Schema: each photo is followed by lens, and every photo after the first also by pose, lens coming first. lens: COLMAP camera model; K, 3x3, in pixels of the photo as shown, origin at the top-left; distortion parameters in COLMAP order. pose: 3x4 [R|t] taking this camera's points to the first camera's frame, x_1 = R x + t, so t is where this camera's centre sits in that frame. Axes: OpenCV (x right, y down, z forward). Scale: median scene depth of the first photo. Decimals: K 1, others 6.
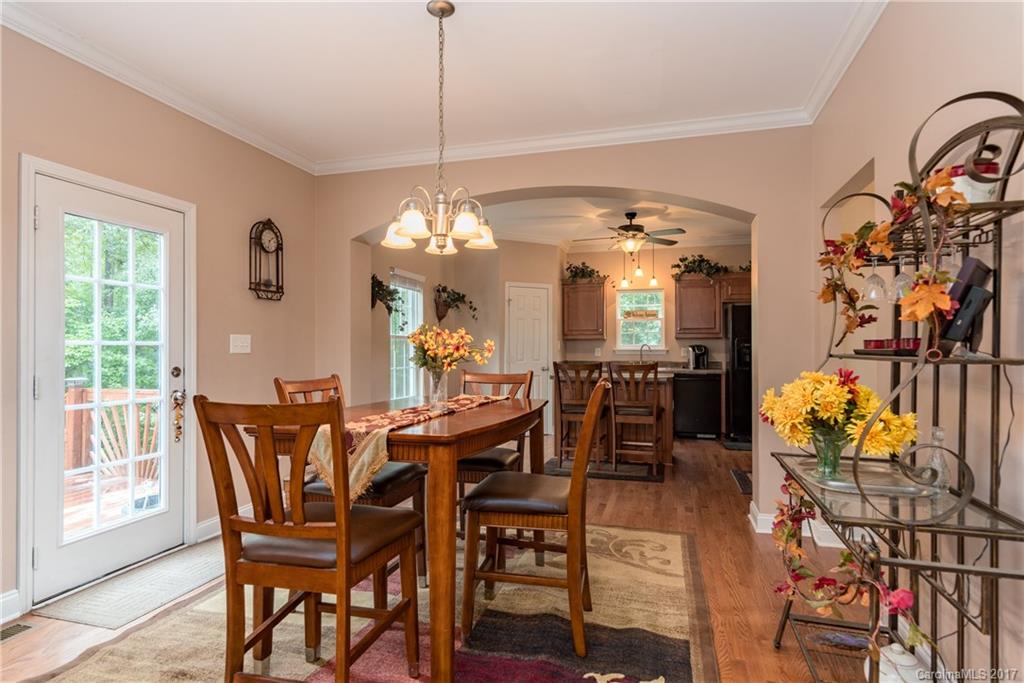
lens RADIAL K [[530.2, 0, 503.5], [0, 530.2, 346.4], [0, 0, 1]] dist [-0.001330, 0.002389]
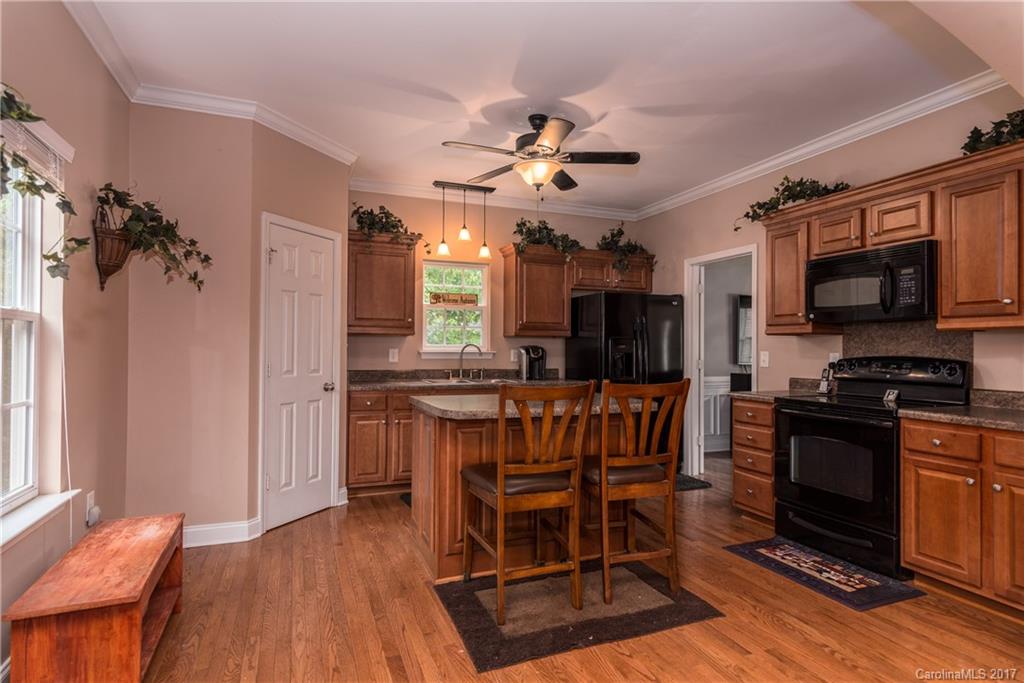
lens RADIAL K [[530.2, 0, 494.5], [0, 530.2, 346.0], [0, 0, 1]] dist [-0.001330, 0.002389]
pose [[0.792769, 0.009318, 0.609451, -0.130445], [-0.011140, 0.999938, -0.000797, -0.001457], [-0.609420, -0.006157, 0.792824, 0.517671]]
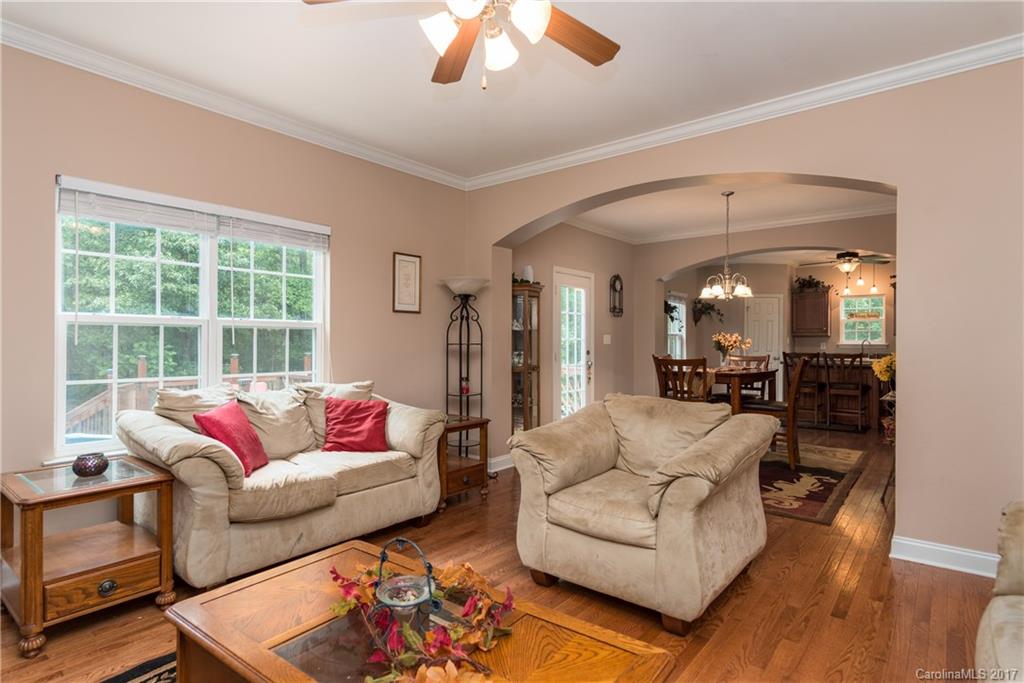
lens RADIAL K [[530.2, 0, 520.6], [0, 530.2, 344.4], [0, 0, 1]] dist [-0.001330, 0.002389]
pose [[0.931928, 0.007777, -0.362559, -0.041100], [-0.004697, 0.999945, 0.009375, -0.001772], [0.362612, -0.007034, 0.931914, -0.514686]]
